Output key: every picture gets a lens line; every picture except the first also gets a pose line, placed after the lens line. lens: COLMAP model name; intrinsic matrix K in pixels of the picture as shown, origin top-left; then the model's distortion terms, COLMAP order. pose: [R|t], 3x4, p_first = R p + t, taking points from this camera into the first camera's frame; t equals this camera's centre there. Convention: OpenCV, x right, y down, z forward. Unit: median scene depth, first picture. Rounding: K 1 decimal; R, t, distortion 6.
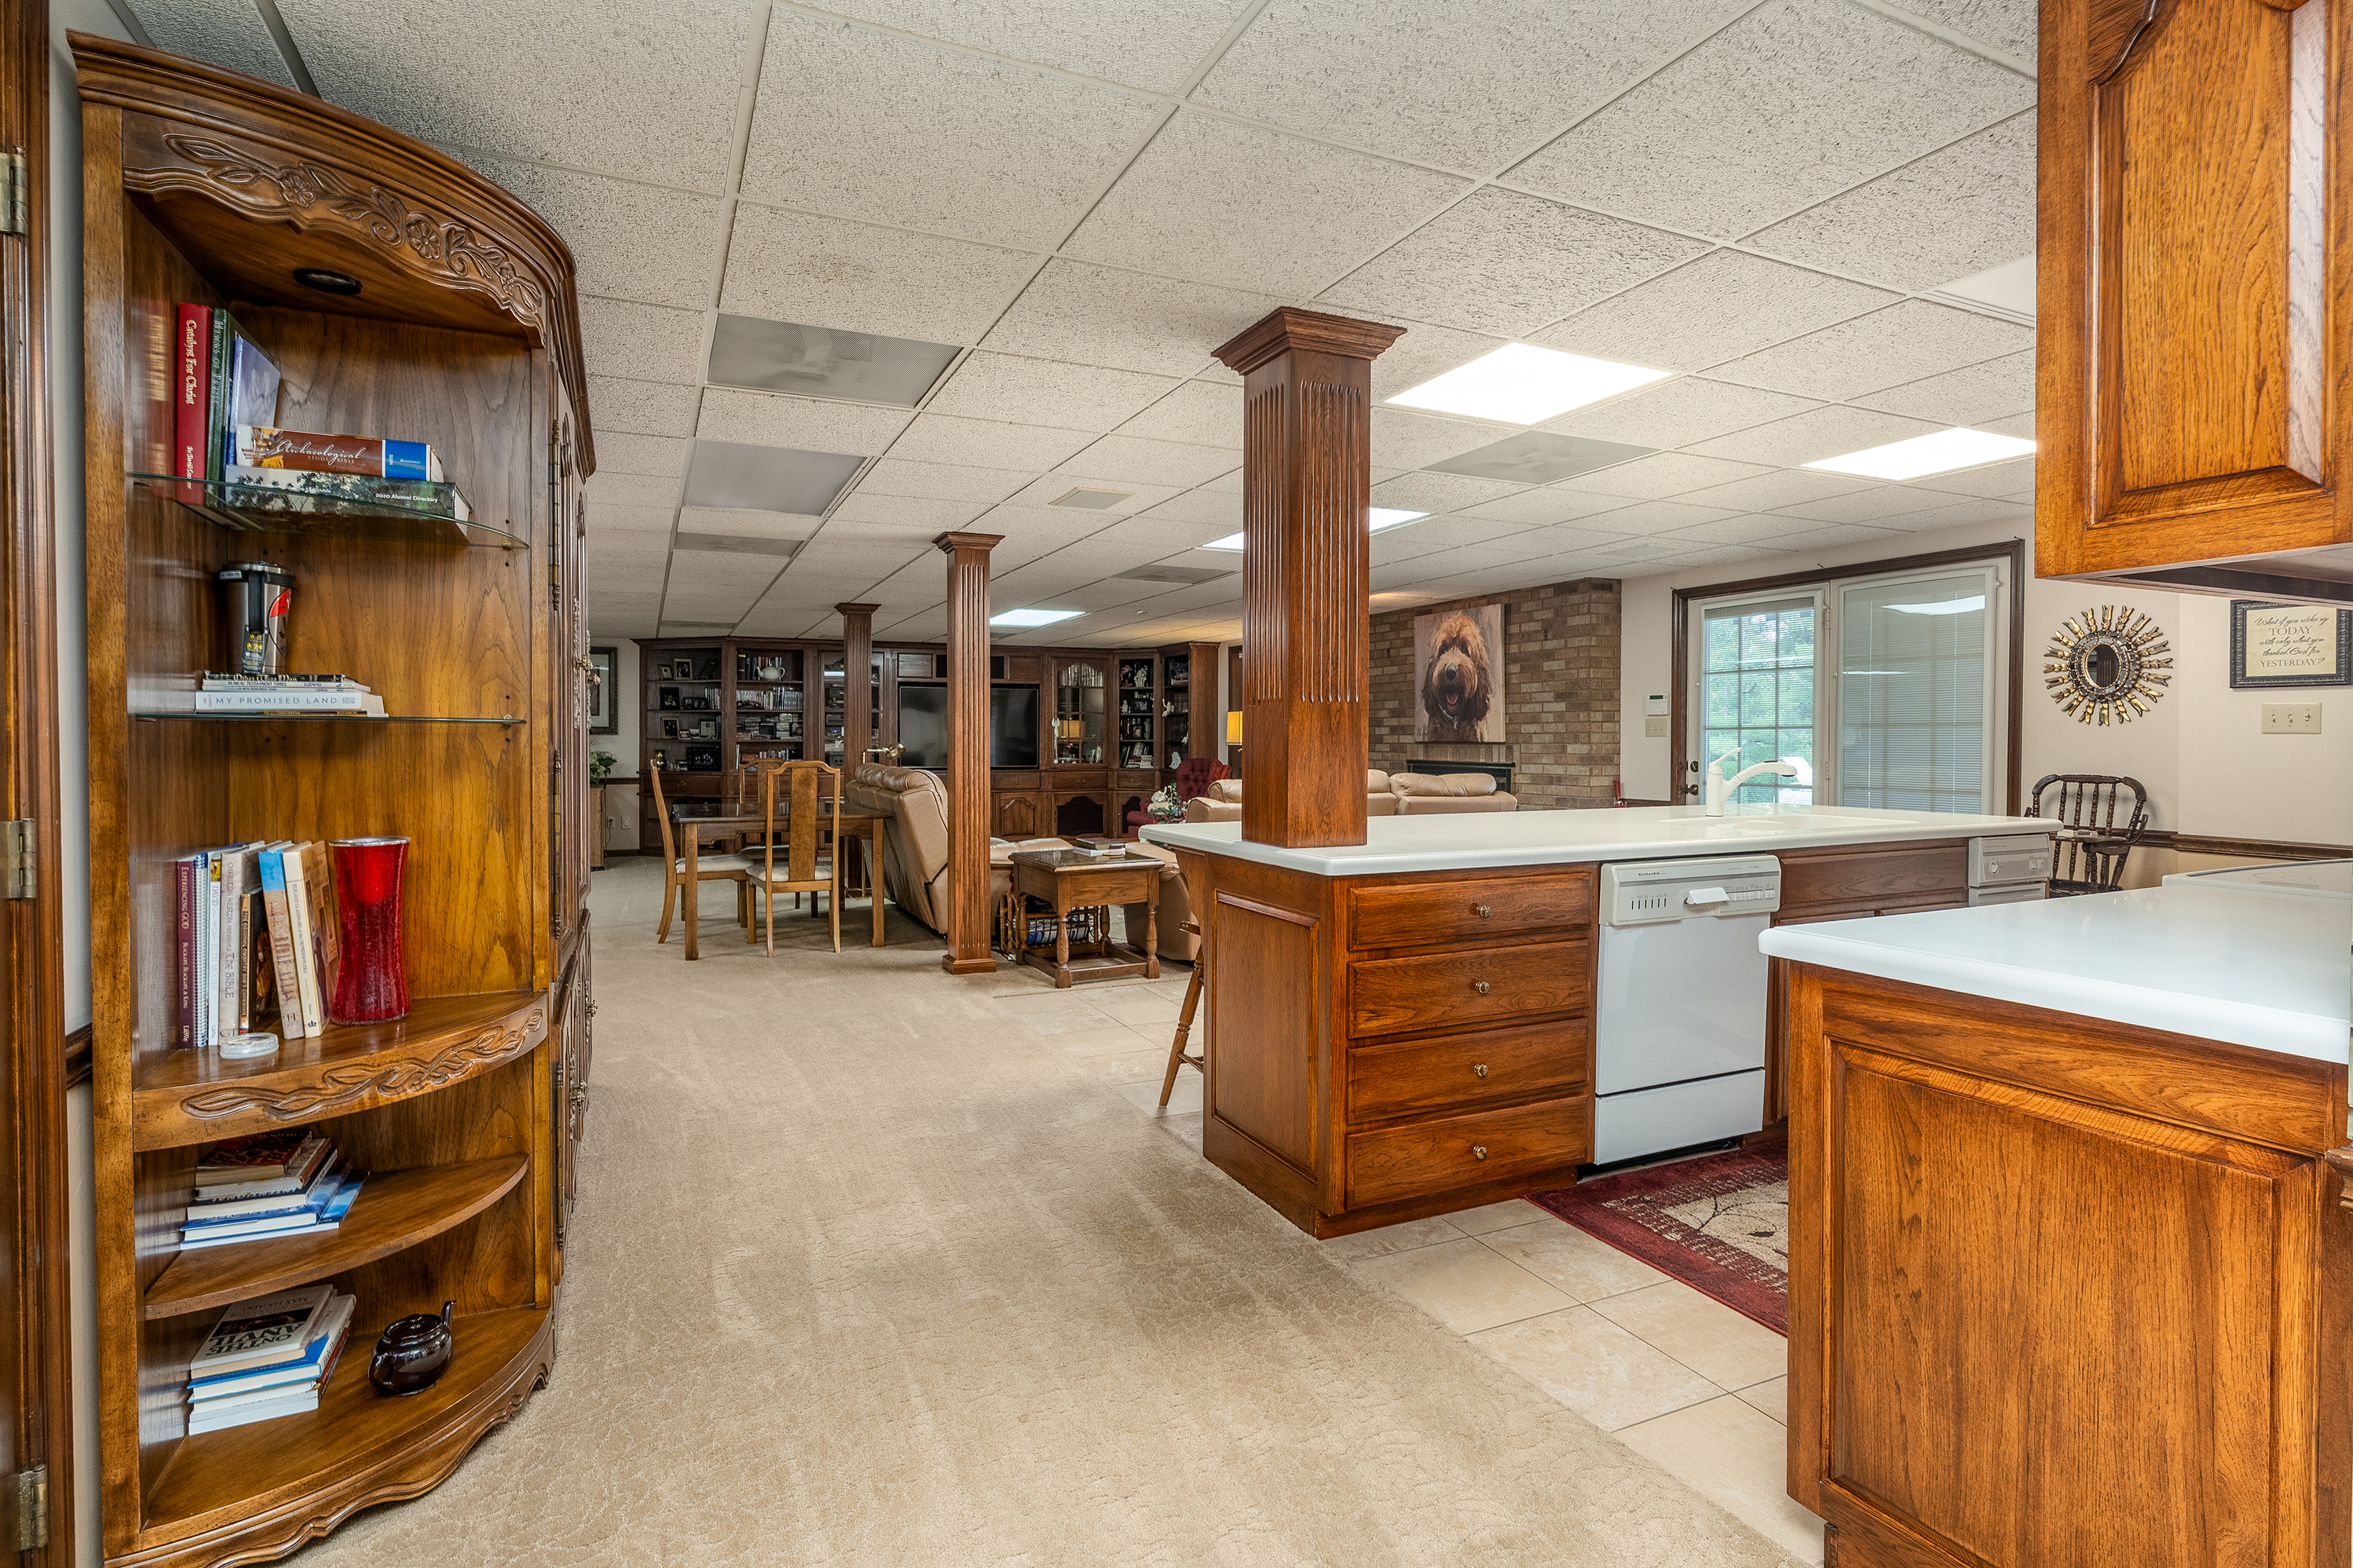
lens RADIAL K [[1143.7, 0, 1186.2], [0, 1143.7, 769.0], [0, 0, 1]] dist [0.012245, 0.000135]
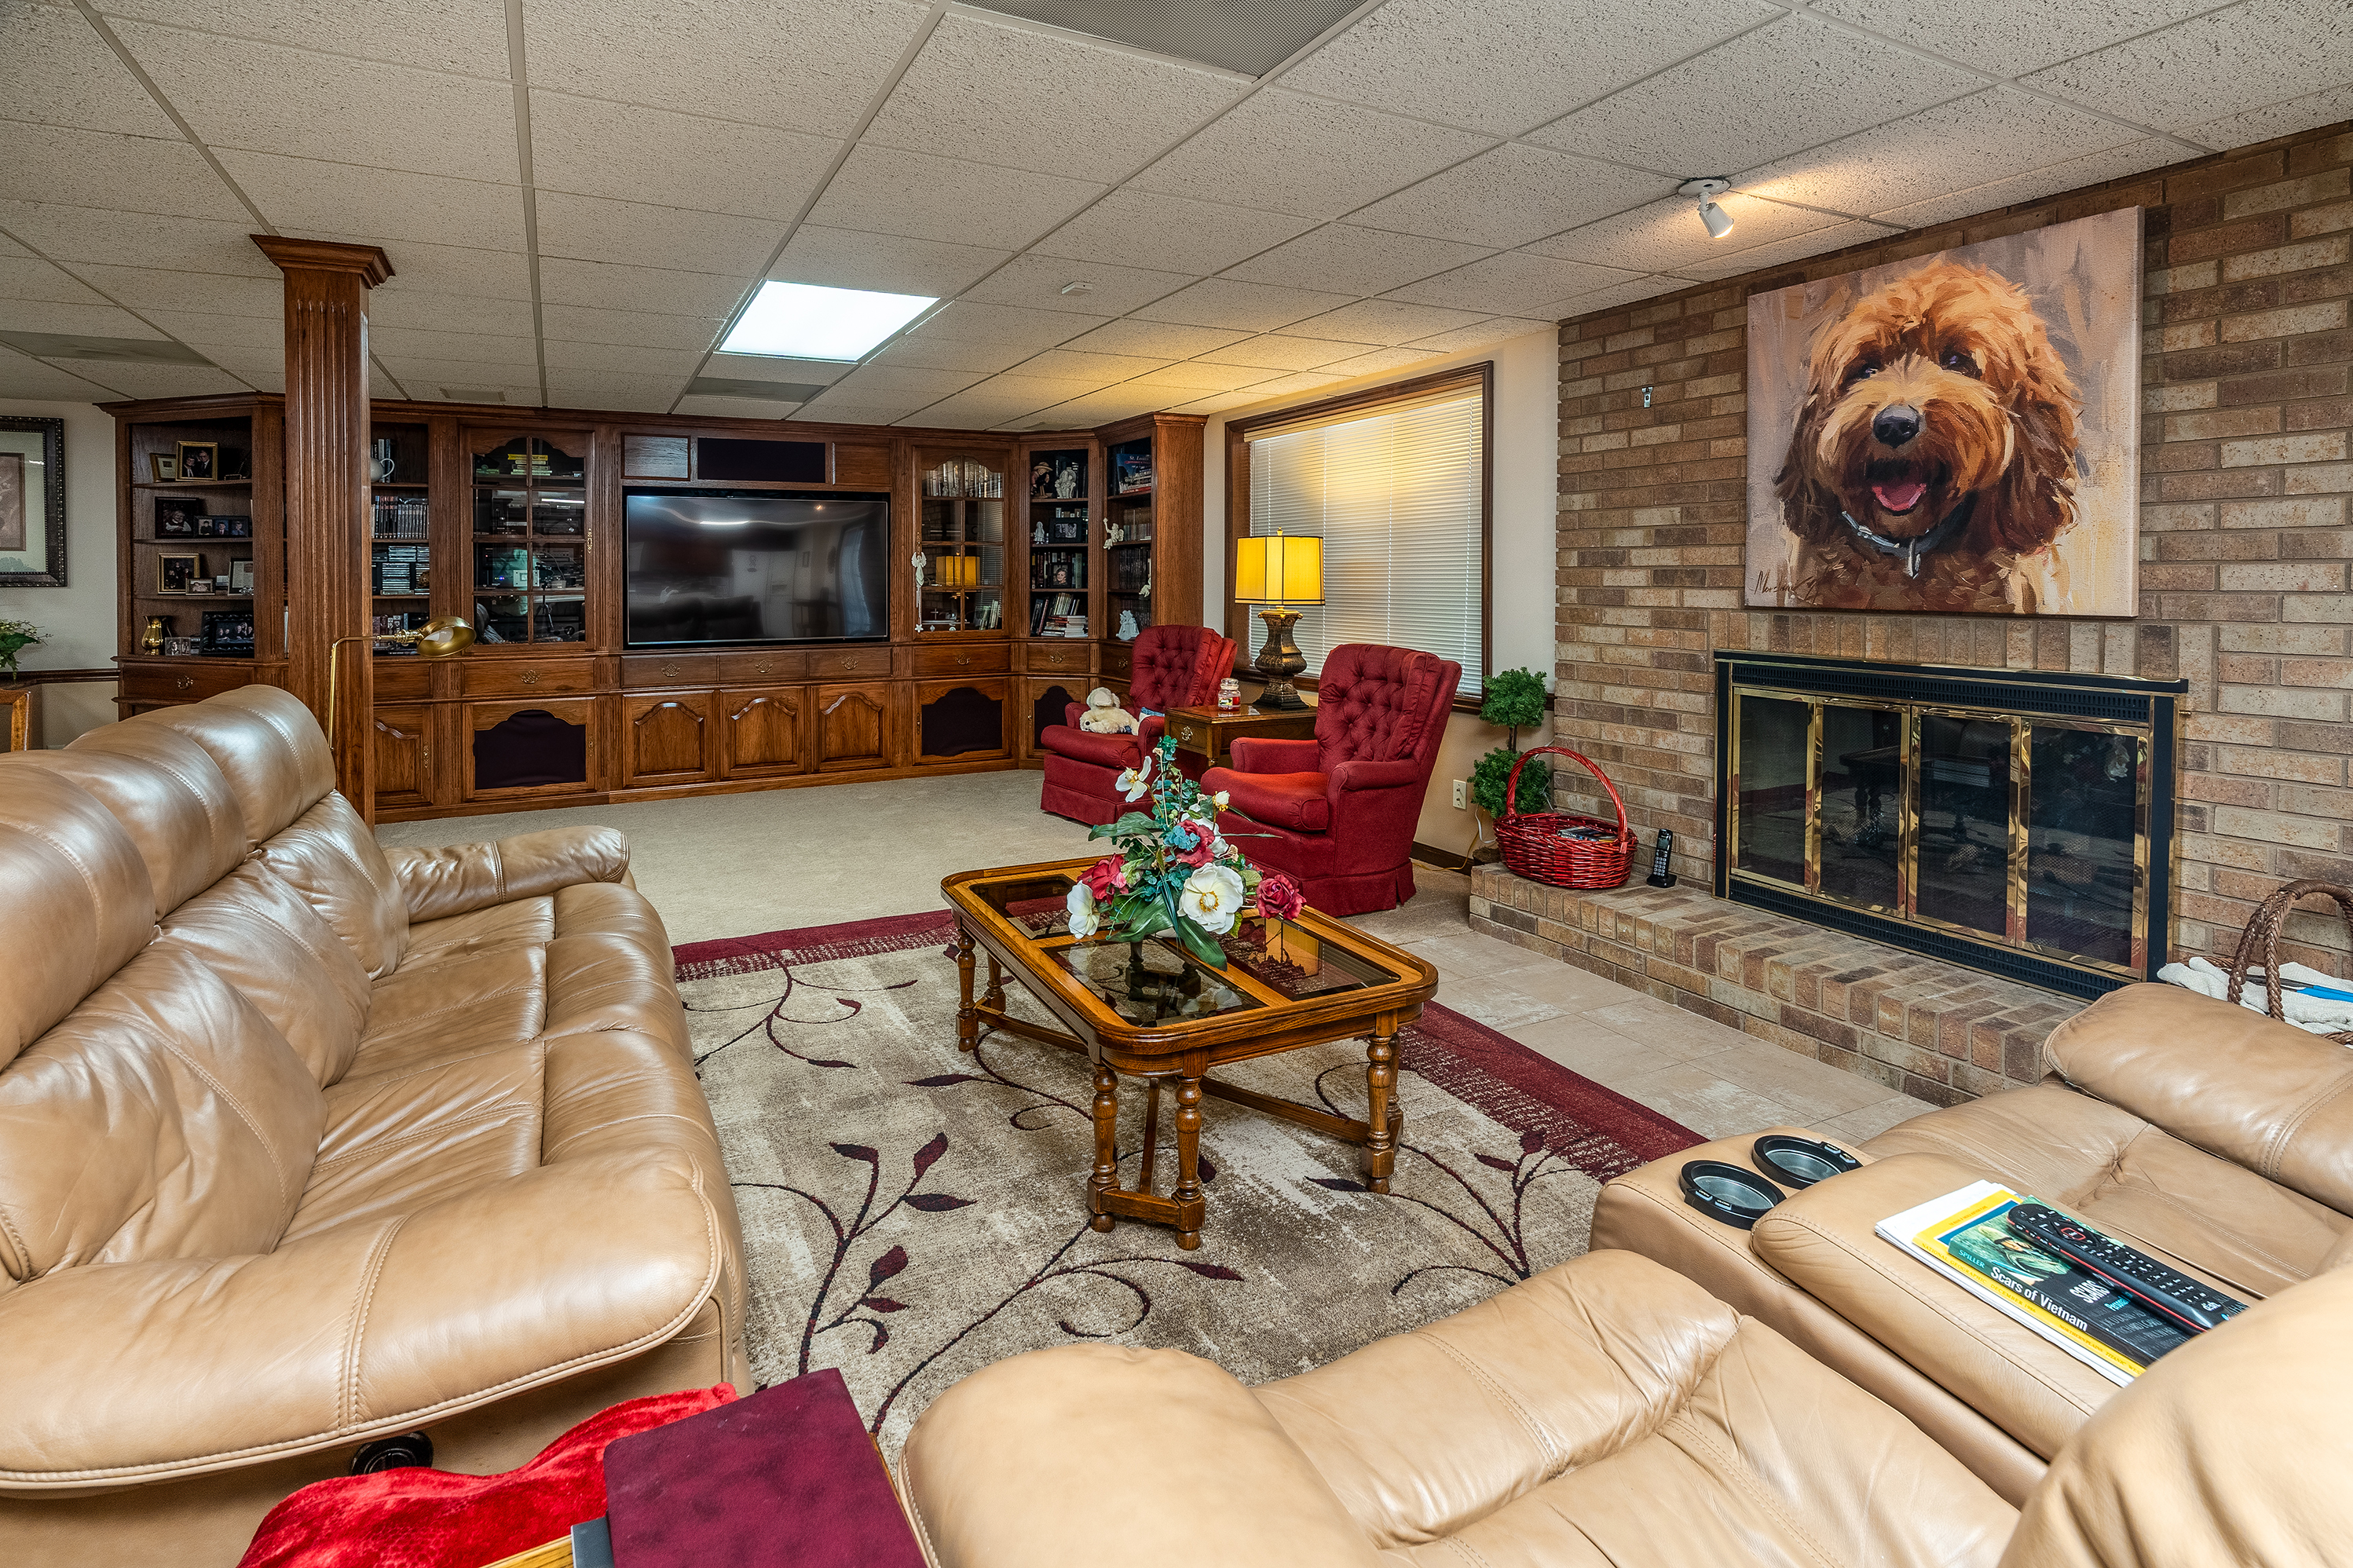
lens RADIAL K [[1133.7, 0, 1125.4], [0, 1133.7, 578.2], [0, 0, 1]] dist [-0.001437, -0.000011]
pose [[0.999913, -0.003683, 0.012630, -0.026842], [0.003963, 0.999747, -0.022148, -0.028666], [-0.012546, 0.022196, 0.999675, 0.668031]]
